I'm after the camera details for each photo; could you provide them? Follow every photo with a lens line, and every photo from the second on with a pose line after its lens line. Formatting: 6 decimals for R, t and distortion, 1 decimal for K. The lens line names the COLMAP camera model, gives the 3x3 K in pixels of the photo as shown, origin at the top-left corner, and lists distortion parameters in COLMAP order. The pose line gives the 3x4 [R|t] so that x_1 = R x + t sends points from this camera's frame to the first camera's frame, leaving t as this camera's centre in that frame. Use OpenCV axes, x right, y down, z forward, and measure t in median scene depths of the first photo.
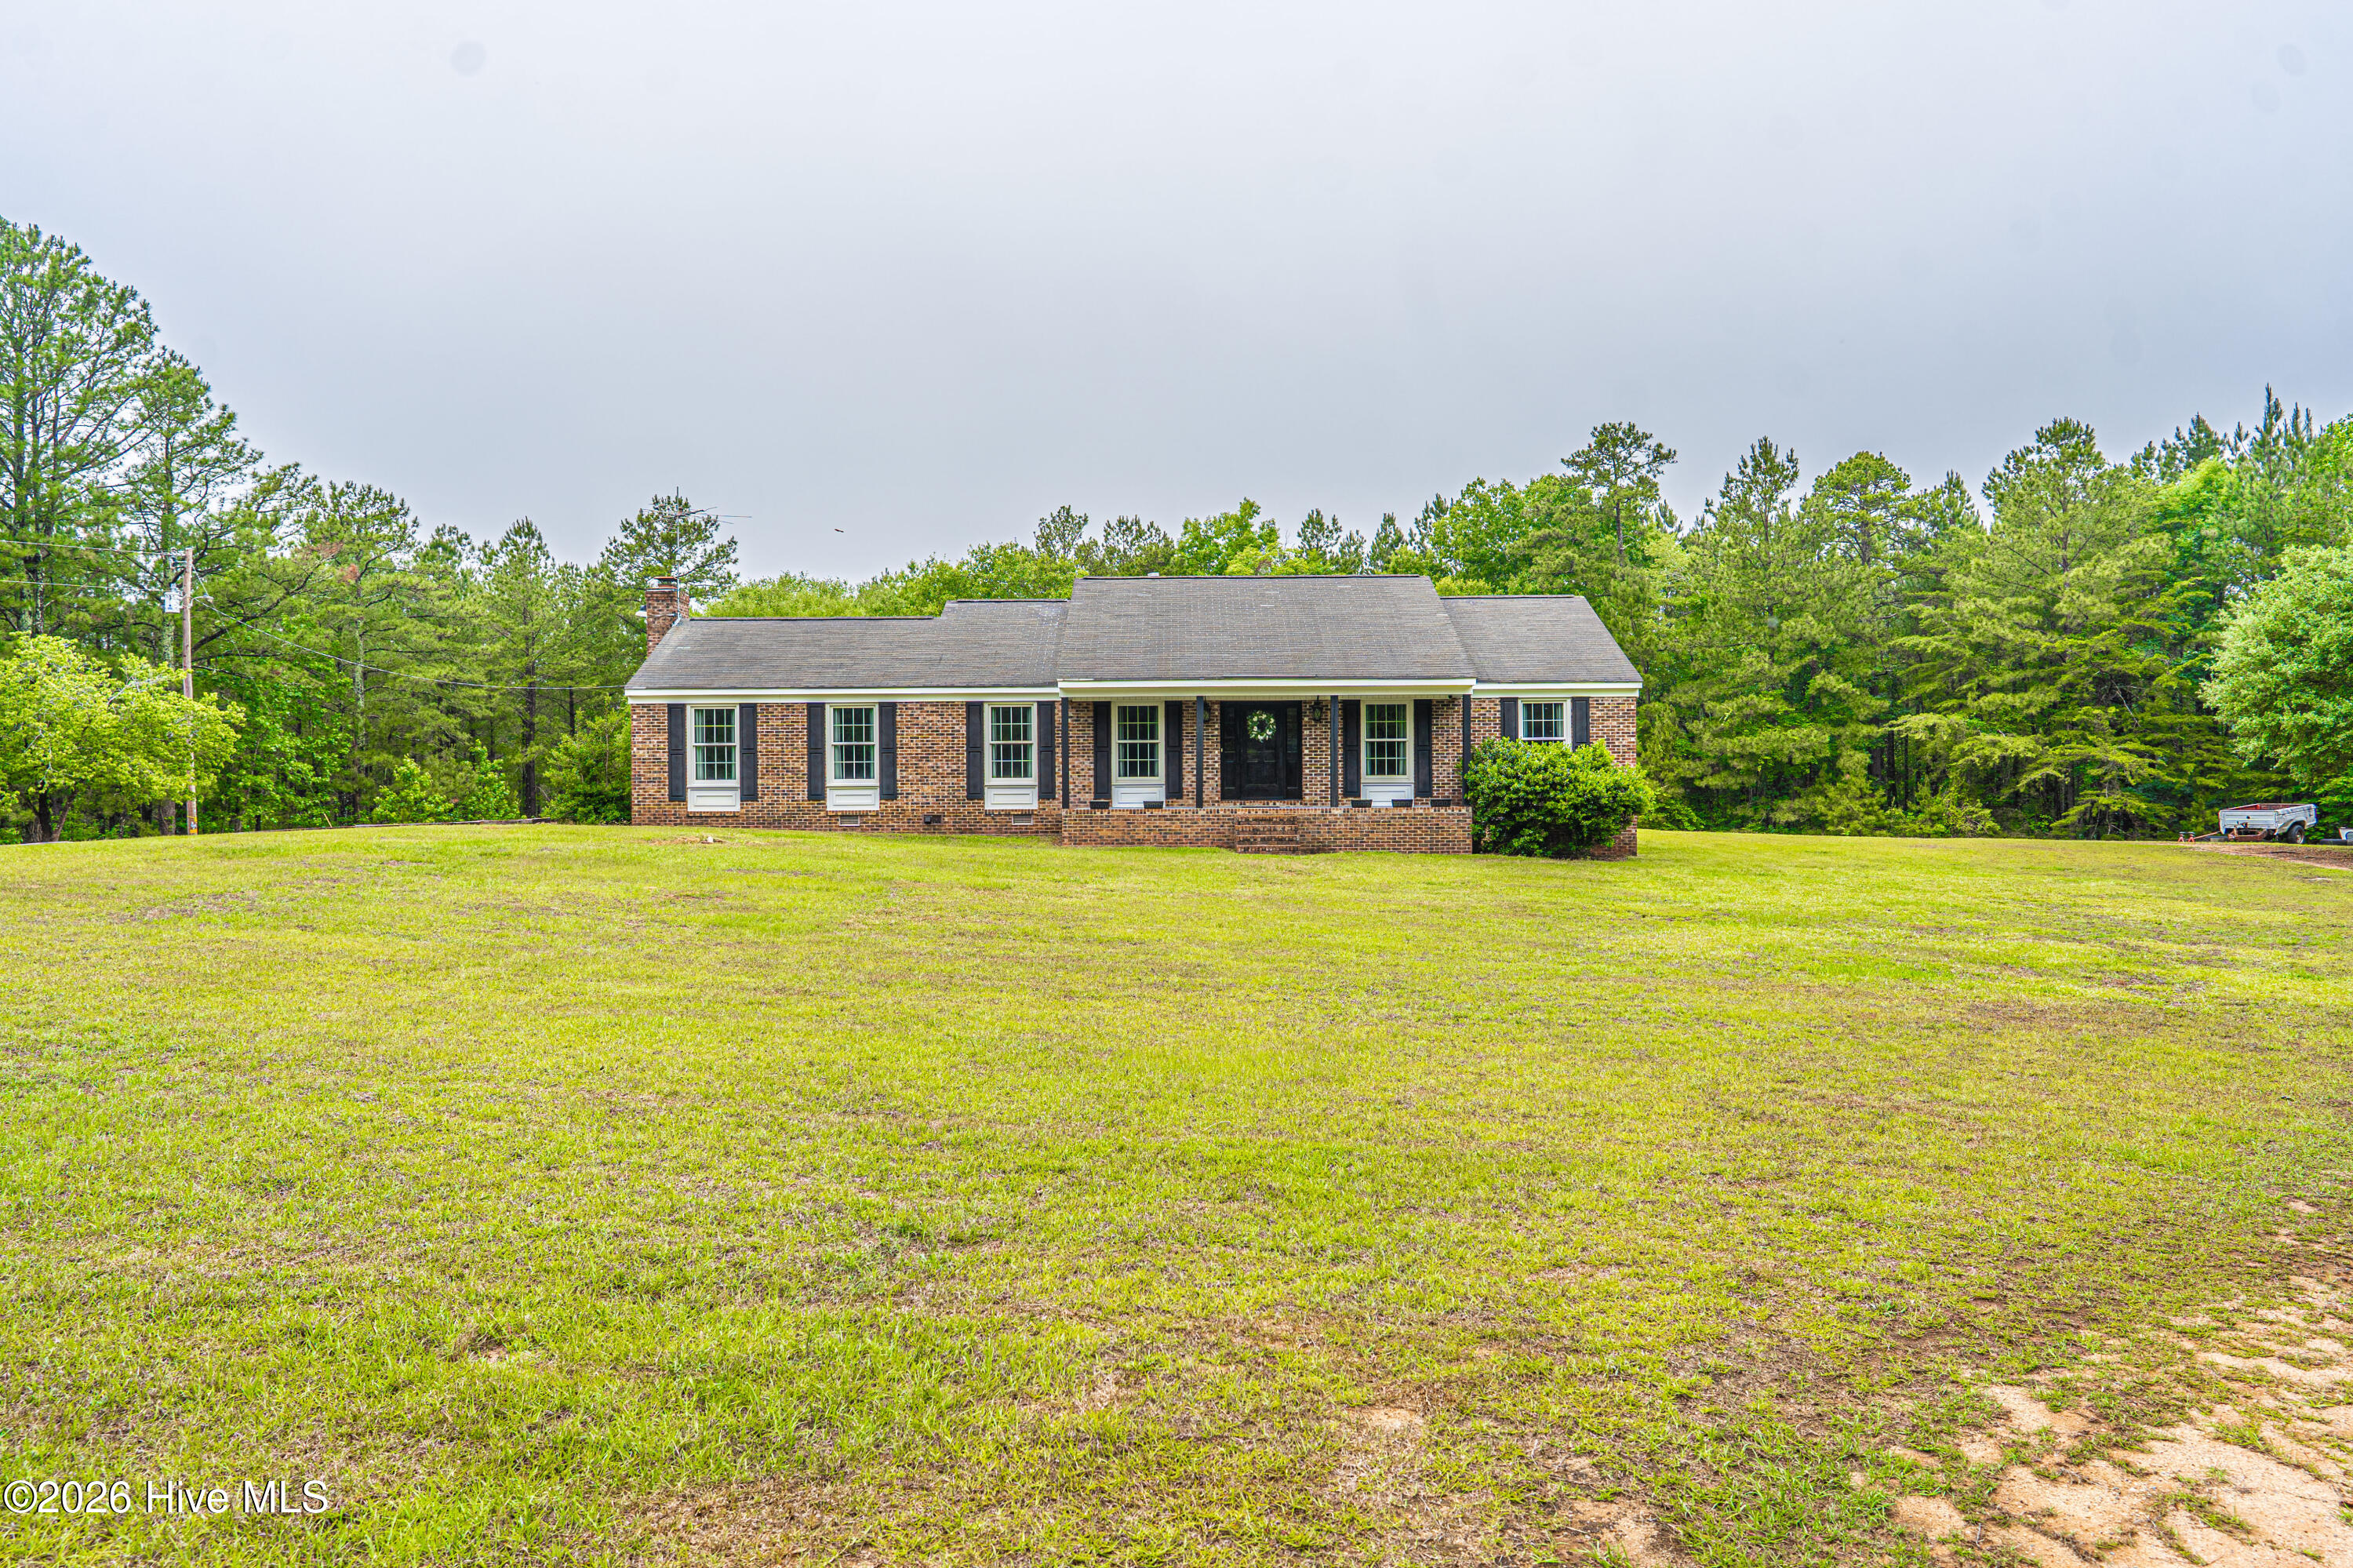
lens RADIAL K [[1620.3, 0, 1175.7], [0, 1620.3, 797.6], [0, 0, 1]] dist [0.000749, -0.002671]
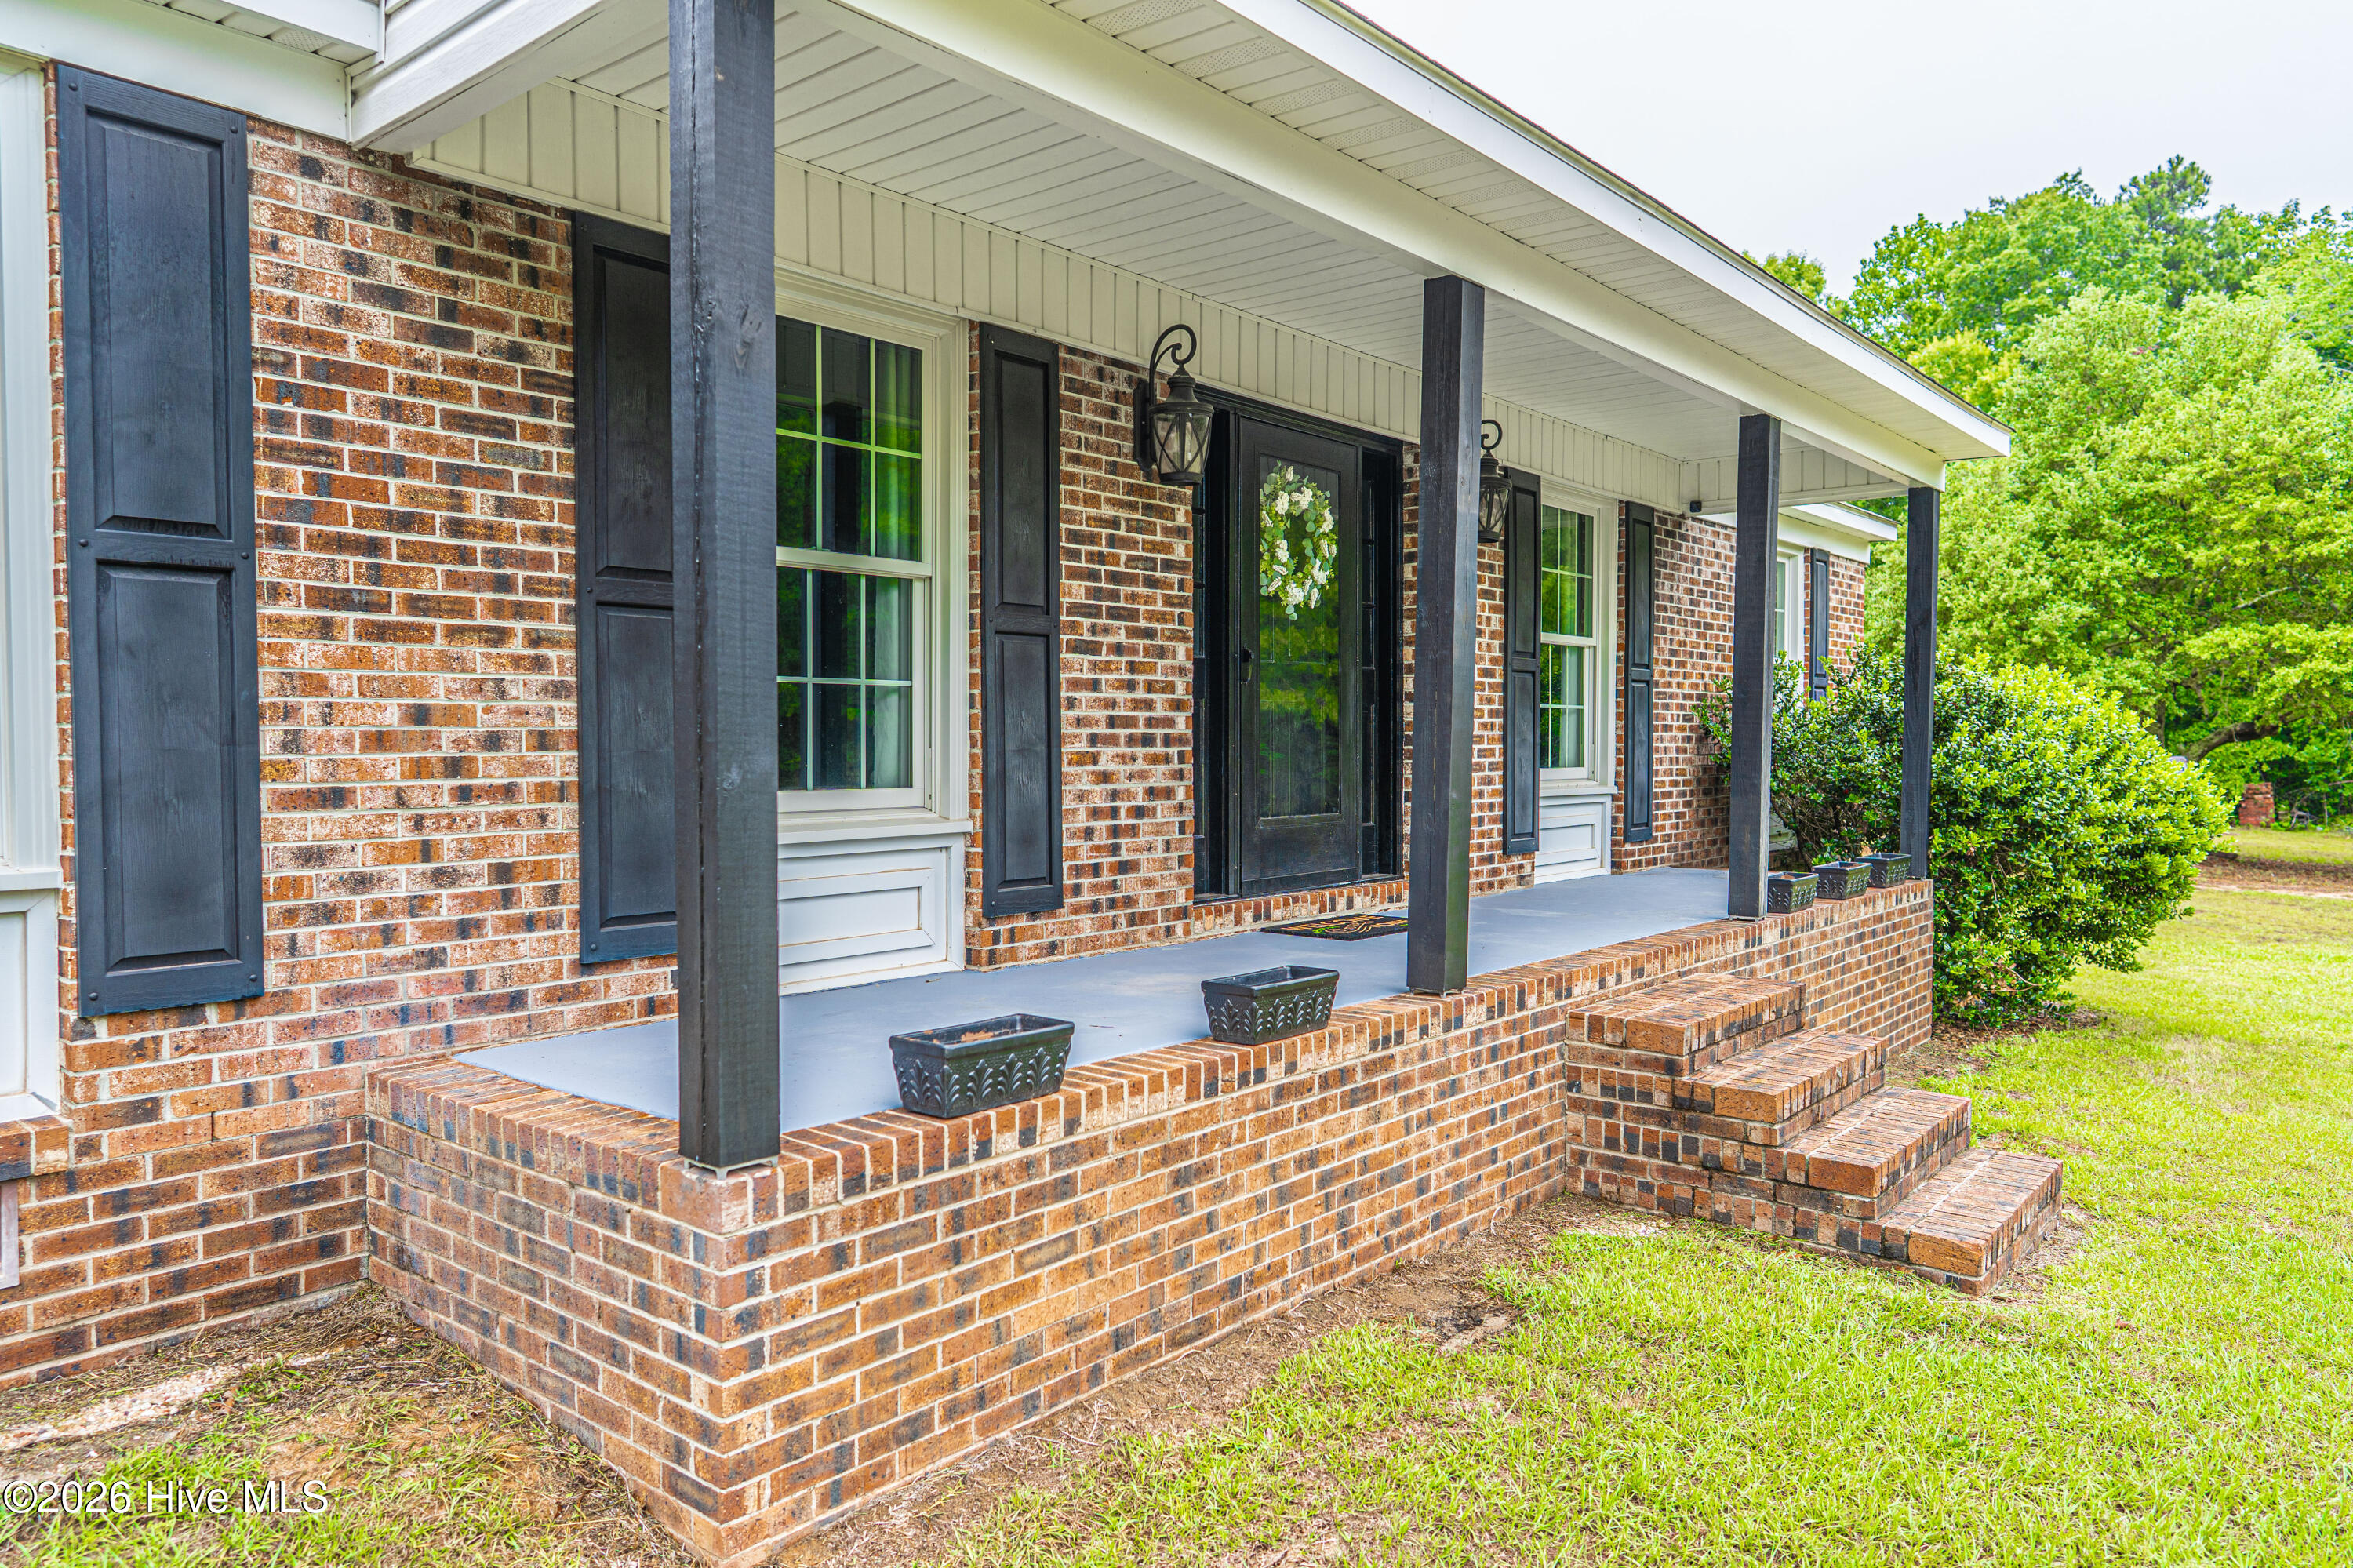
lens RADIAL K [[1582.4, 0, 1165.8], [0, 1582.4, 794.4], [0, 0, 1]] dist [0.000267, -0.002379]
pose [[0.645363, -0.020067, 0.763612, -0.116826], [0.002553, 0.999706, 0.024114, -0.016033], [-0.763872, -0.013613, 0.645225, 0.879148]]
